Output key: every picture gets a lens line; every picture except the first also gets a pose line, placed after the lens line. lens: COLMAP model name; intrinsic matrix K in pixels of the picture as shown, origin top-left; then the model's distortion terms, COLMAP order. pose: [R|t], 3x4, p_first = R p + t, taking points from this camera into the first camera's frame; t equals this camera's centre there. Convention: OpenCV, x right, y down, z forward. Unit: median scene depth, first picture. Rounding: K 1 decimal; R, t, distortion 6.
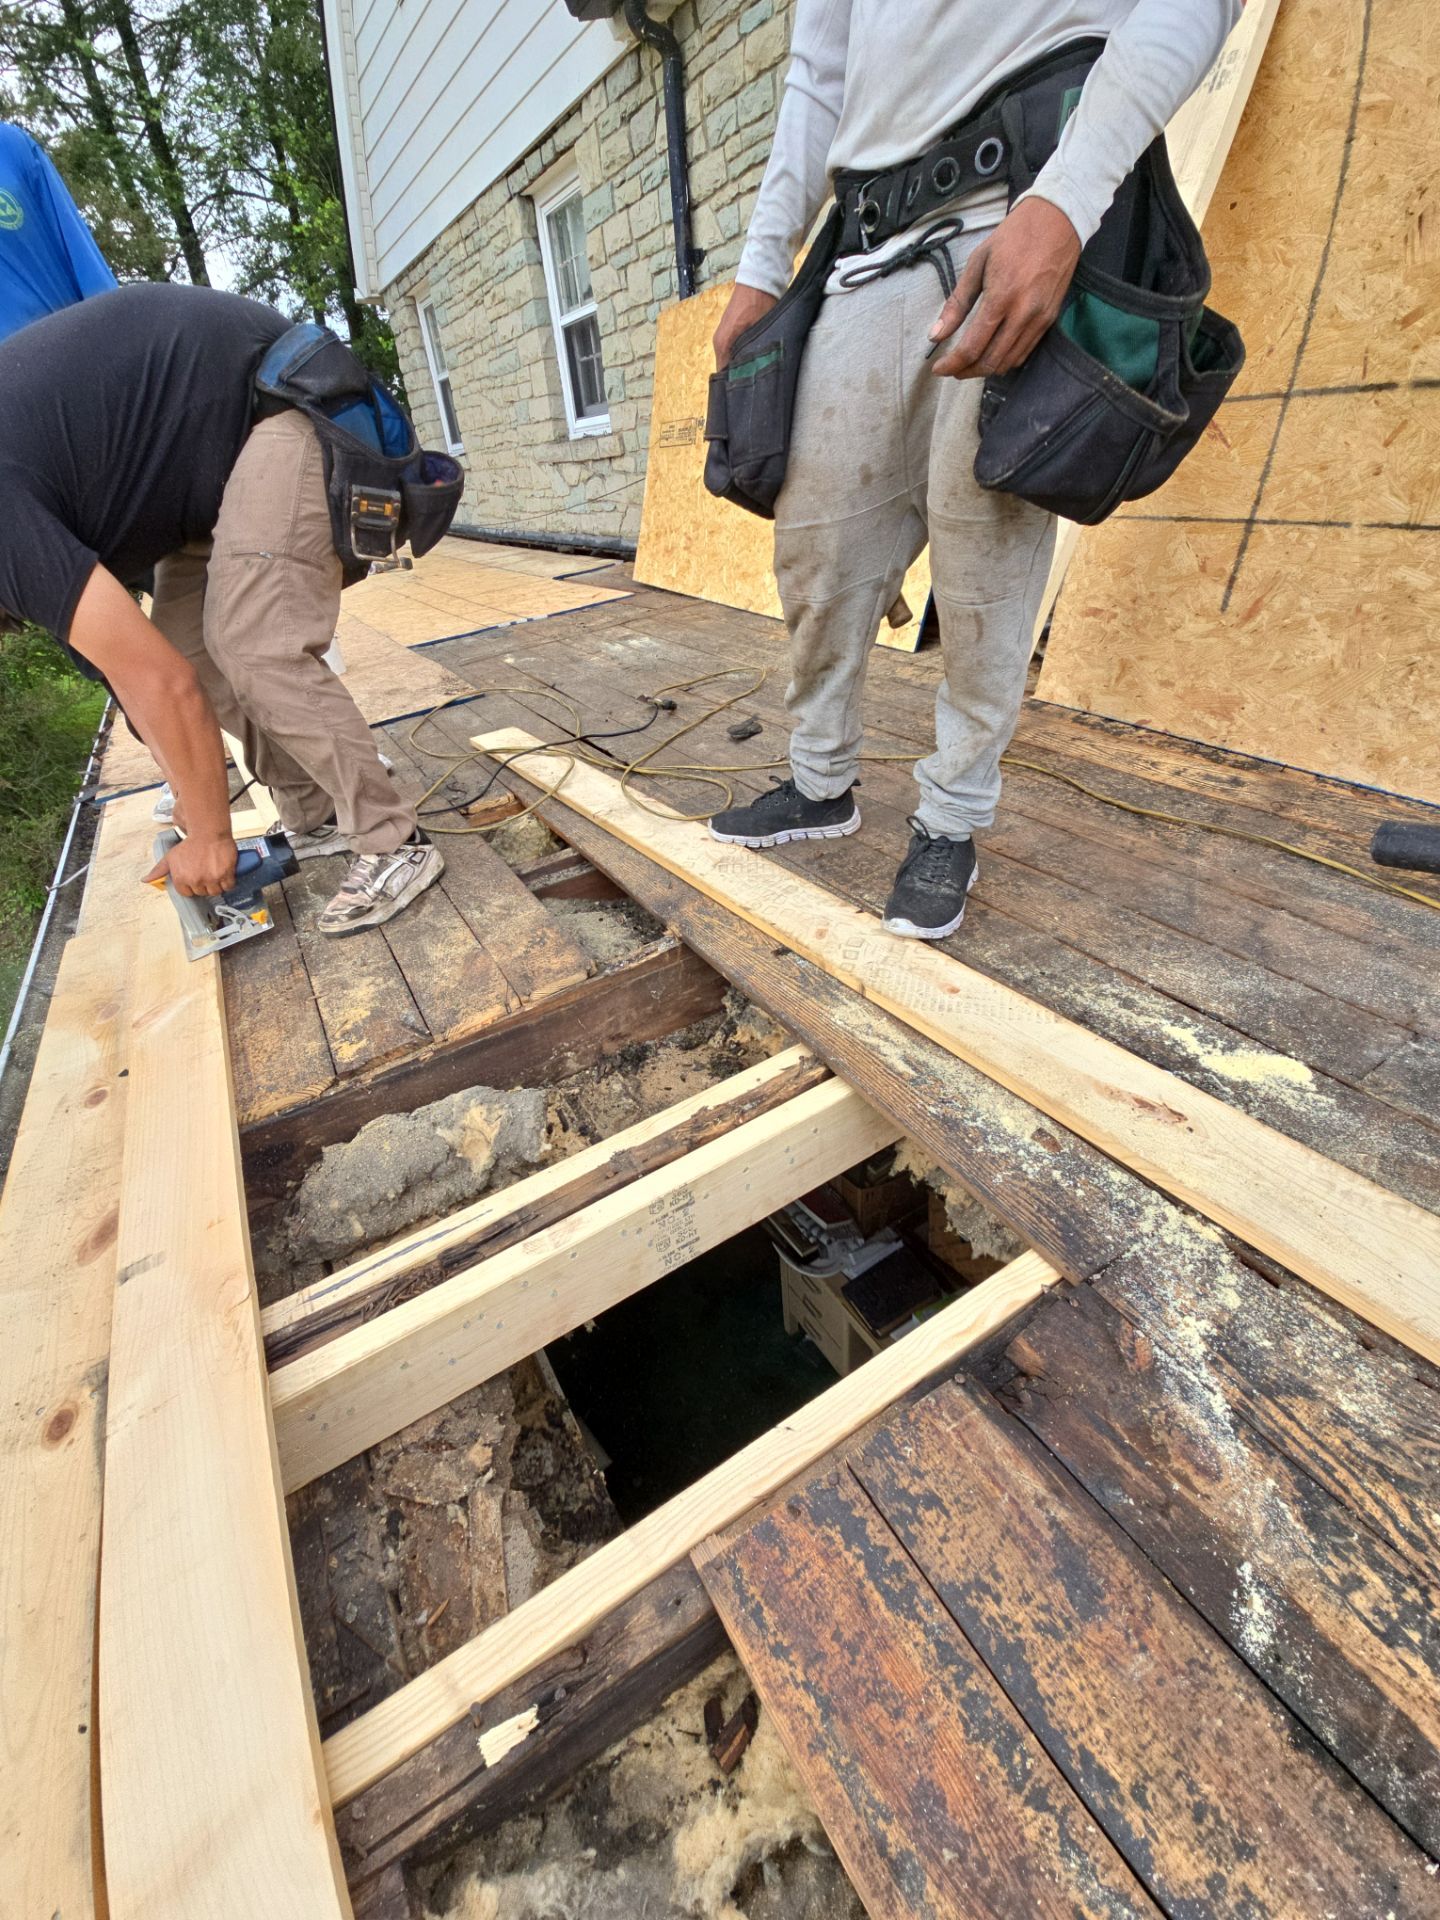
lens RADIAL K [[824.6, 0, 681.3], [0, 824.6, 940.0], [0, 0, 1]] dist [0.003989, 0.000594]
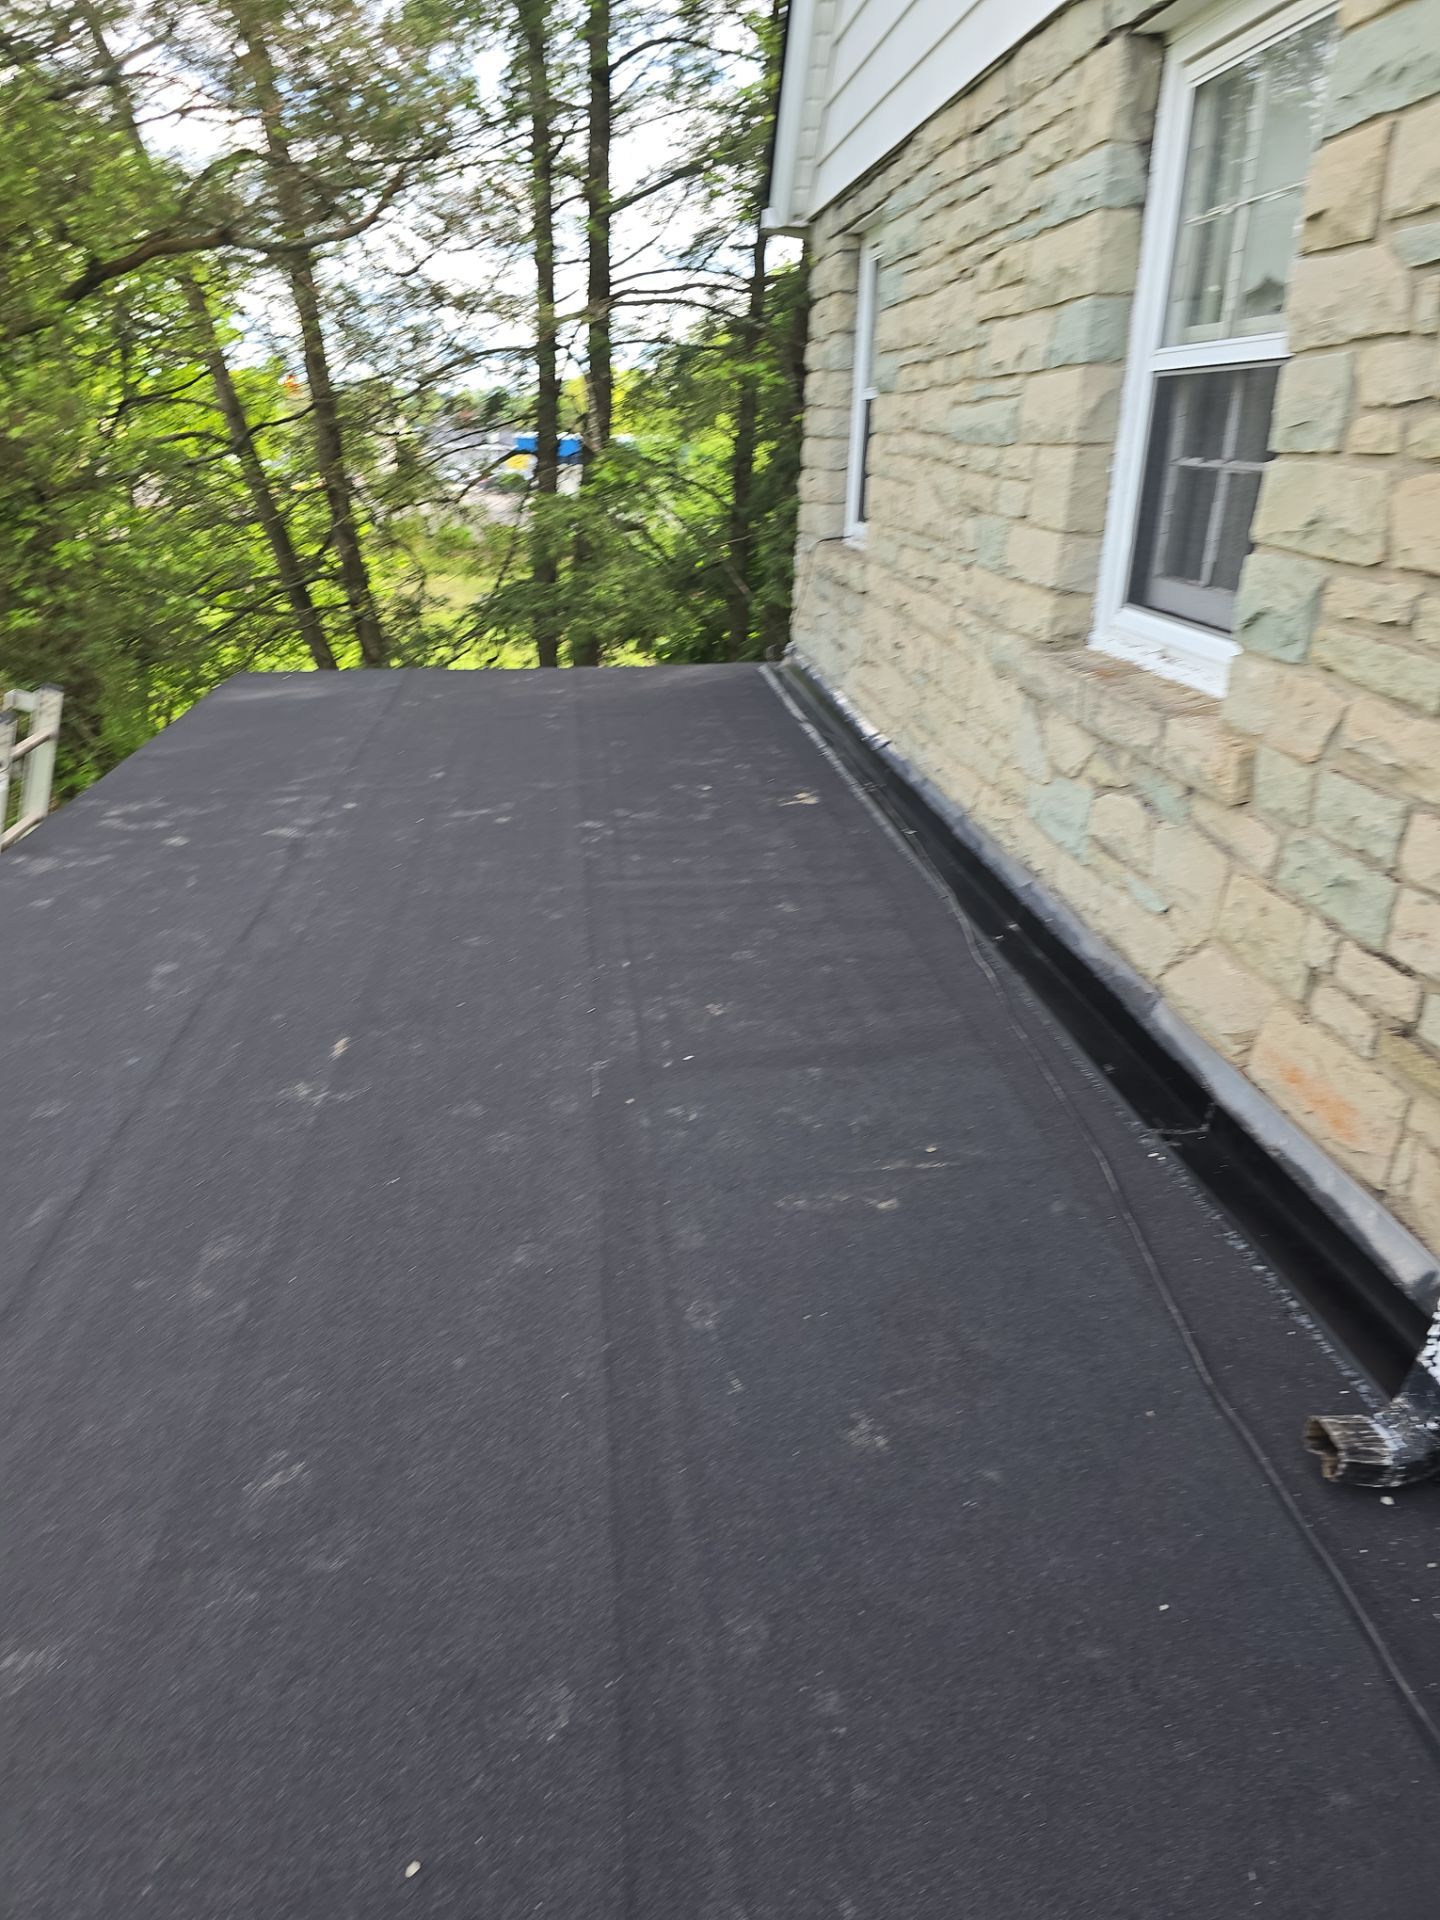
lens RADIAL K [[1278.6, 0, 736.0], [0, 1278.6, 961.9], [0, 0, 1]] dist [0.050706, -0.041943]
pose [[0.918008, 0.259885, -0.299536, -0.259916], [-0.298154, 0.950337, -0.089236, -1.349137], [0.261469, 0.171227, 0.949903, 1.589076]]
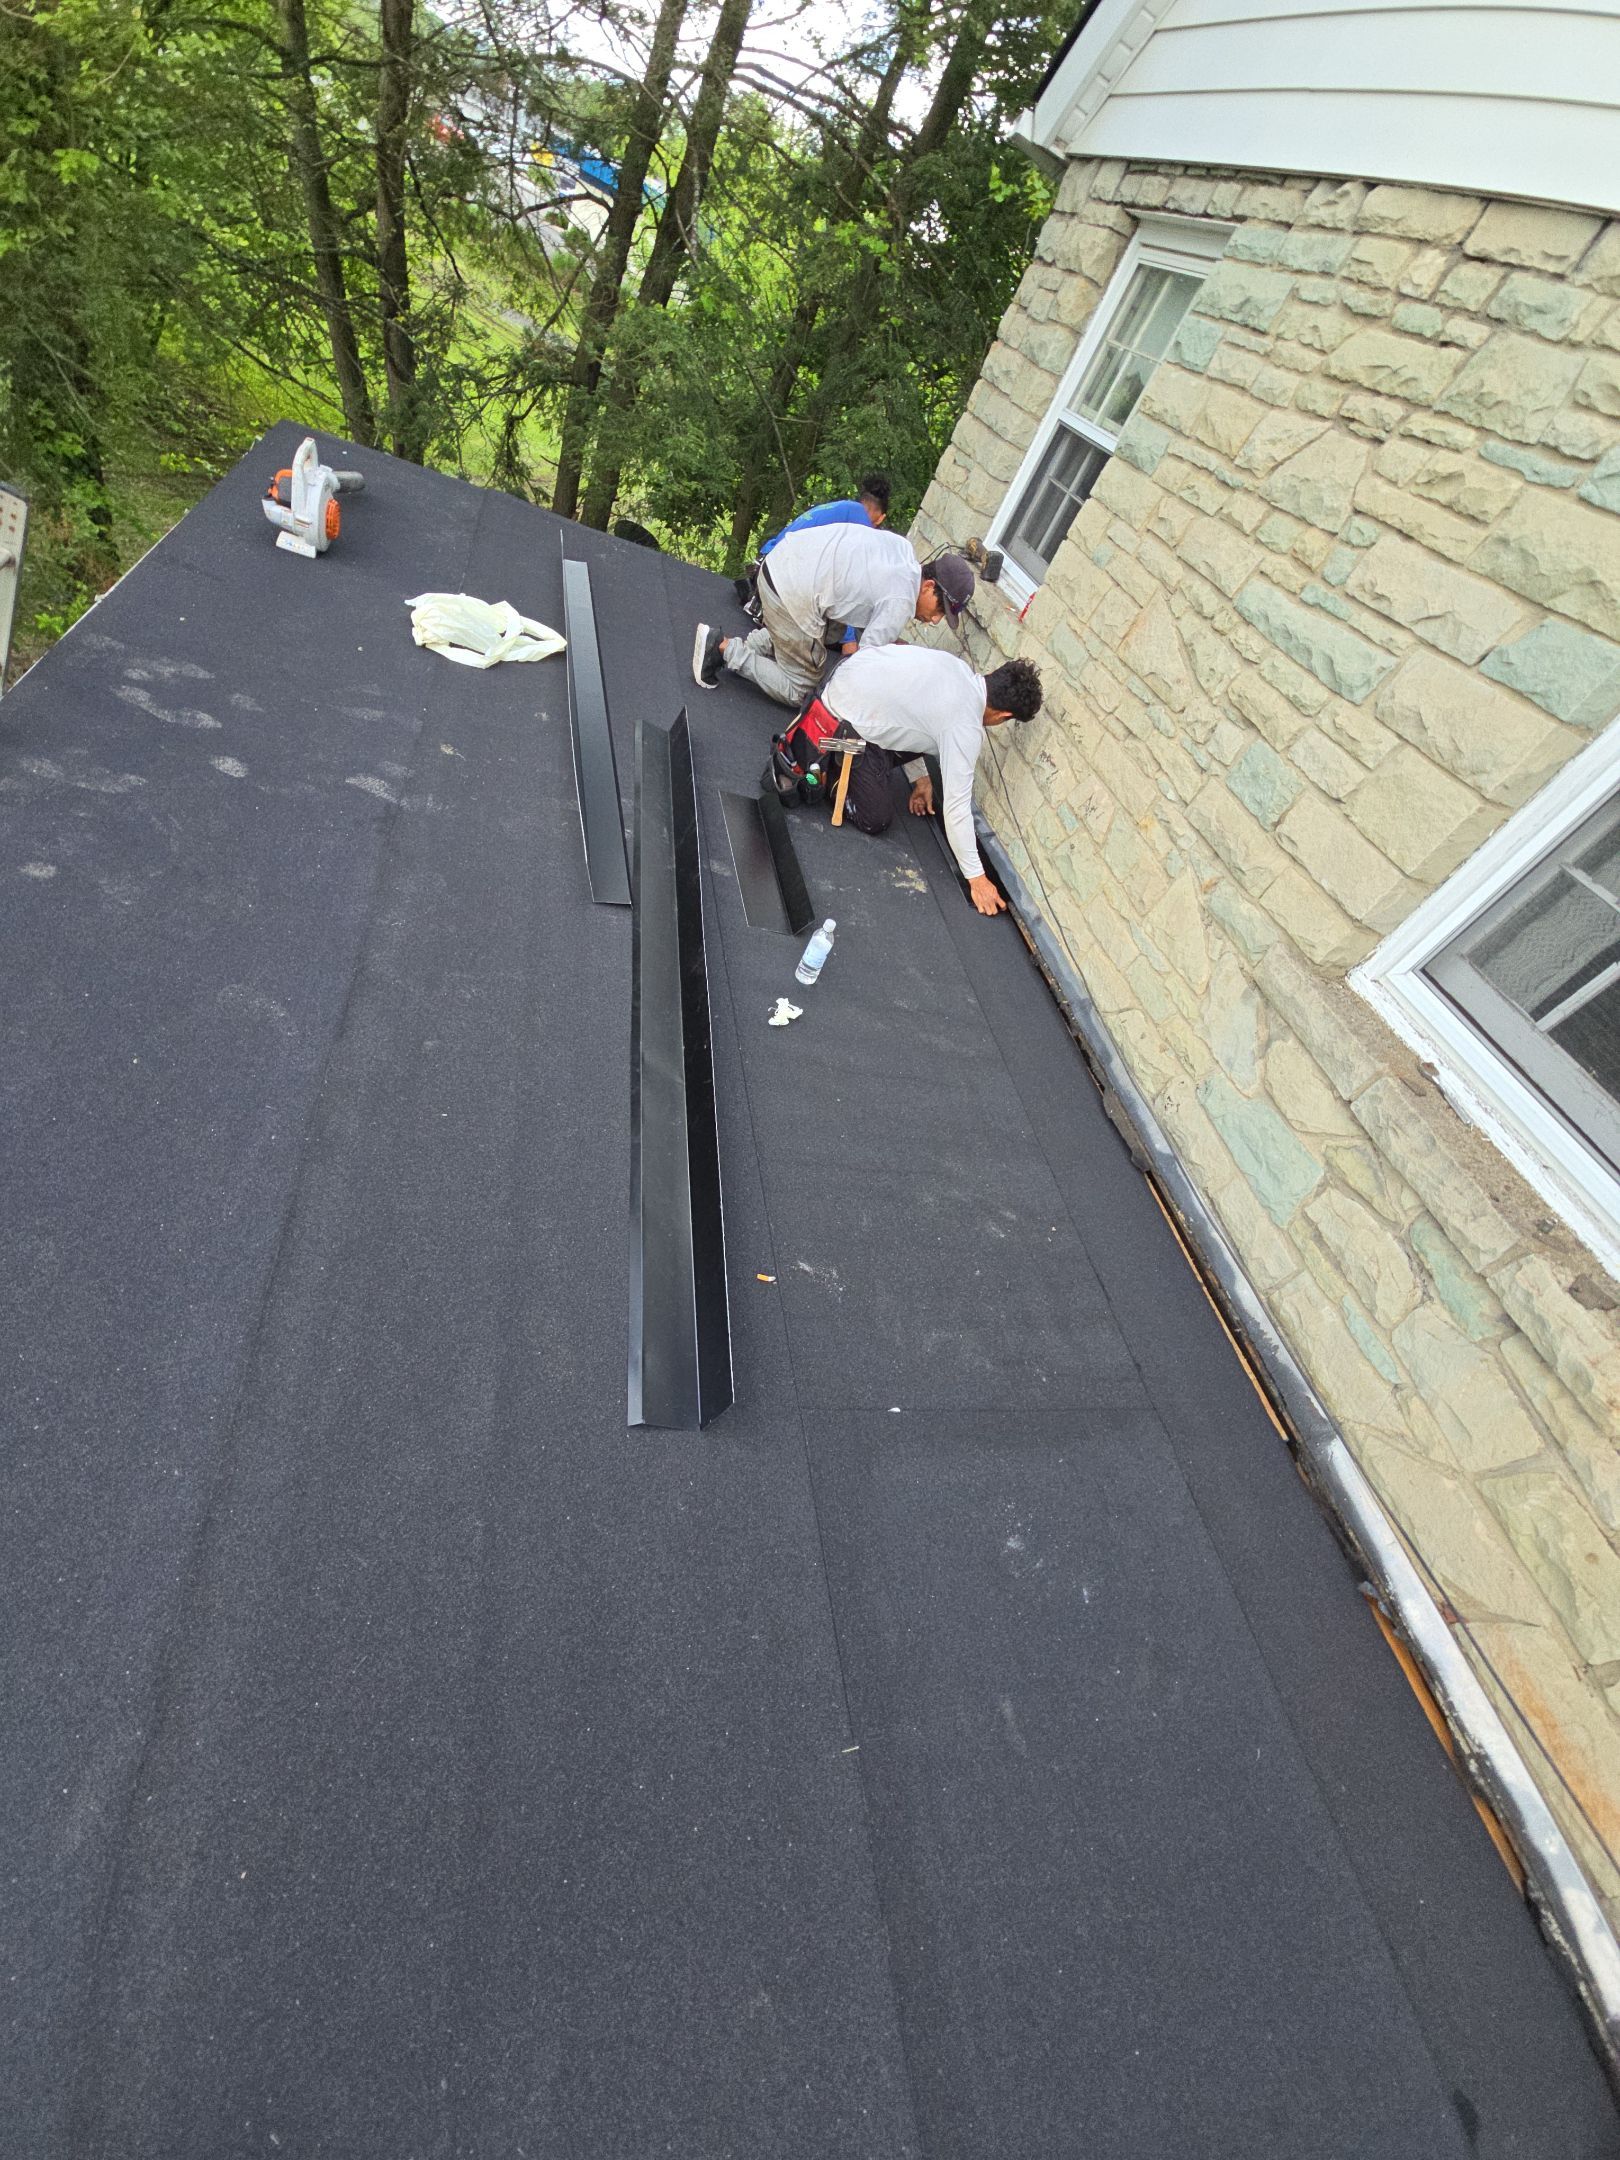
lens RADIAL K [[870.5, 0, 810.0], [0, 870.5, 1080.0], [0, 0, 1]] dist [0.018782, -0.014620]
pose [[0.829612, 0.551543, 0.086860, -1.221582], [-0.558324, 0.818275, 0.136747, -1.786463], [0.004347, -0.161943, 0.986791, 2.259438]]
